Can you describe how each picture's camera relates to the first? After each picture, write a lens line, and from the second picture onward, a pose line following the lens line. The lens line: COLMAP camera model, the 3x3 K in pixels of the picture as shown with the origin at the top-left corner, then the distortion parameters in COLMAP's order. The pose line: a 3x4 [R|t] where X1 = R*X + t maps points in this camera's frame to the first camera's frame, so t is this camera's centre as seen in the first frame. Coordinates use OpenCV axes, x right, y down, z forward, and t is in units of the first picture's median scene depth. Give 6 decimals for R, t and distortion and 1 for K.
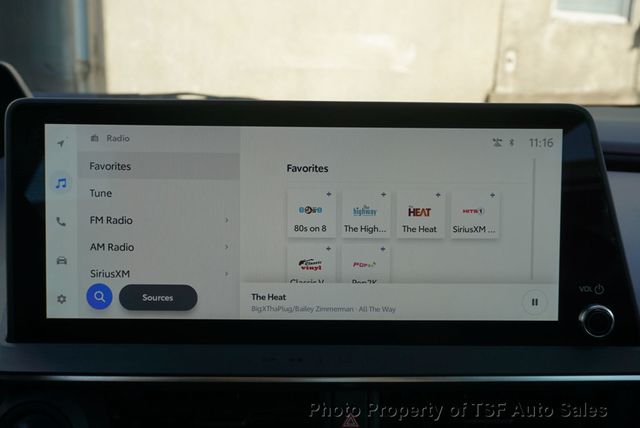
lens RADIAL K [[630.6, 0, 320.0], [0, 630.6, 214.0], [0, 0, 1]] dist [0.007425, 0.002137]
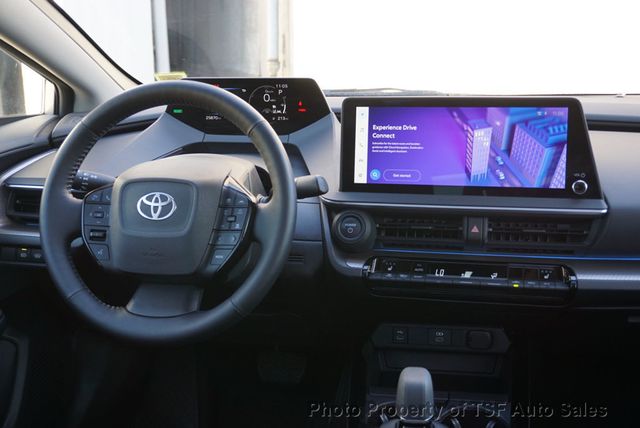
lens RADIAL K [[733.9, 0, 320.0], [0, 733.9, 214.0], [0, 0, 1]] dist [-0.020024, 0.017244]
pose [[0.971748, 0.027044, -0.234467, 0.092330], [-0.029154, 0.999560, -0.005539, 0.217638], [0.234214, 0.012218, 0.972108, -1.341548]]
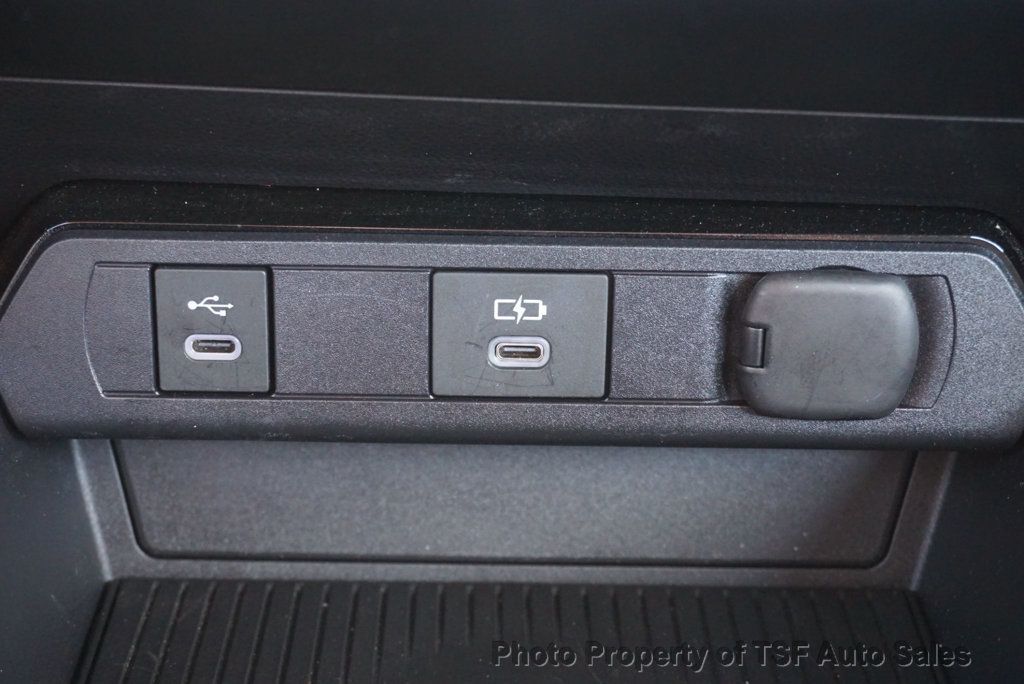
lens RADIAL K [[1673.8, 0, 512.0], [0, 1673.8, 342.0], [0, 0, 1]] dist [0.010610, 0.013582]
pose [[0.998960, 0.028318, -0.035727, -0.047922], [-0.021196, 0.982326, 0.185976, 0.453354], [0.040363, -0.185025, 0.981905, 0.288064]]
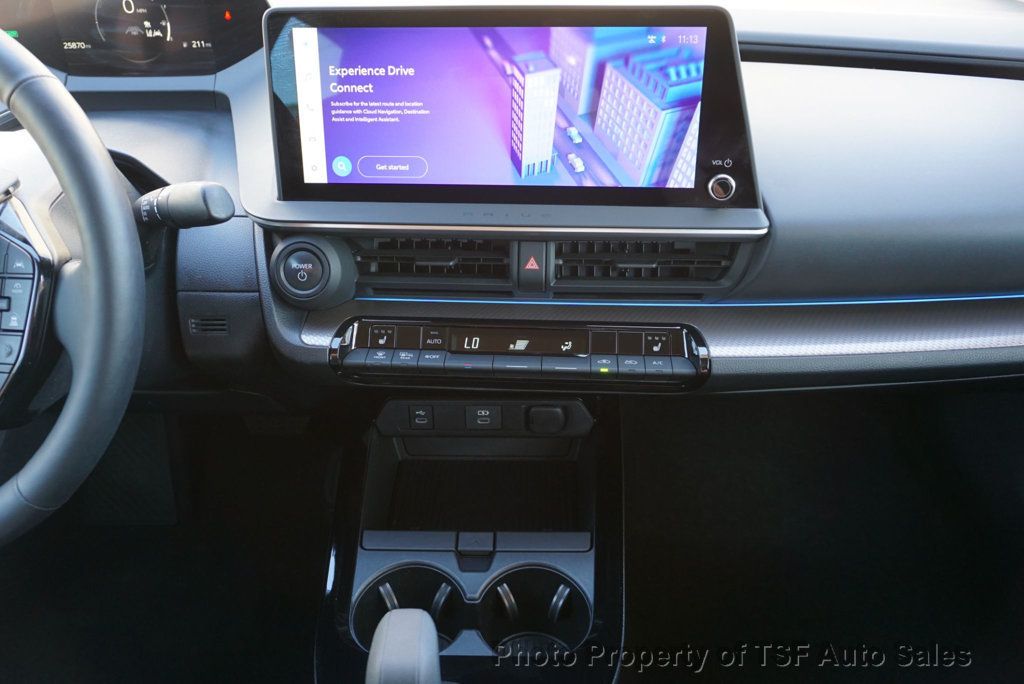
lens RADIAL K [[740.7, 0, 512.0], [0, 740.7, 342.0], [0, 0, 1]] dist [-0.036592, 0.003582]
pose [[0.996332, 0.024486, -0.081995, 0.099448], [-0.000811, 0.960847, 0.277079, 0.038977], [0.085569, -0.275997, 0.957342, -0.386124]]
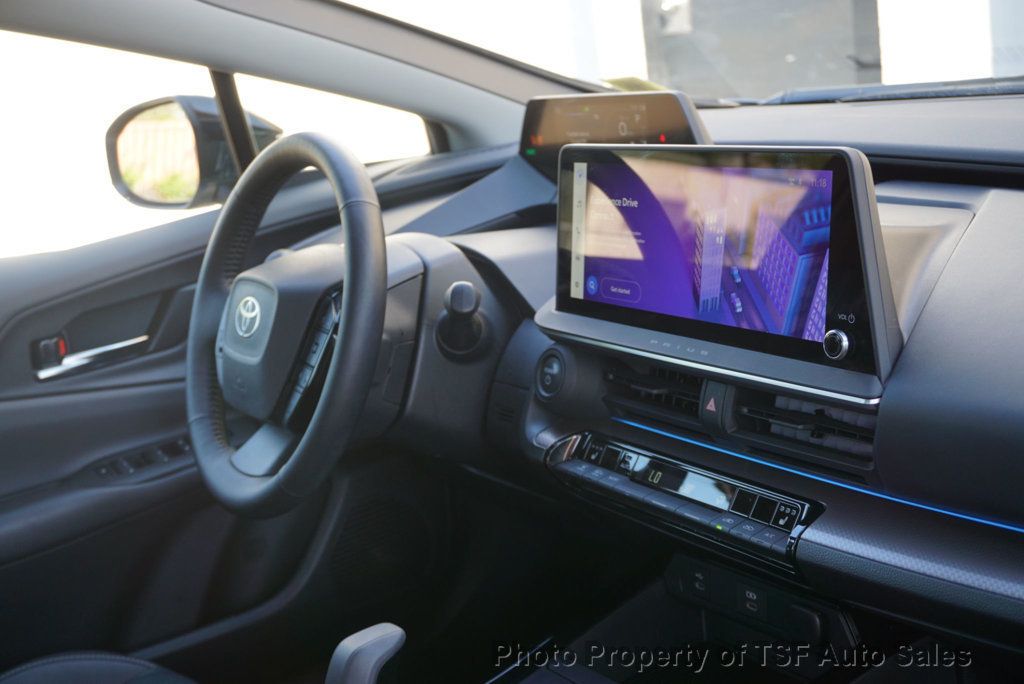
lens RADIAL K [[1356.9, 0, 512.0], [0, 1356.9, 342.0], [0, 0, 1]] dist [0.011112, 0.002212]
pose [[0.508817, 0.121564, -0.852248, 1.516202], [-0.067660, 0.992564, 0.101183, -0.027077], [0.858212, 0.006180, 0.513259, -0.500391]]
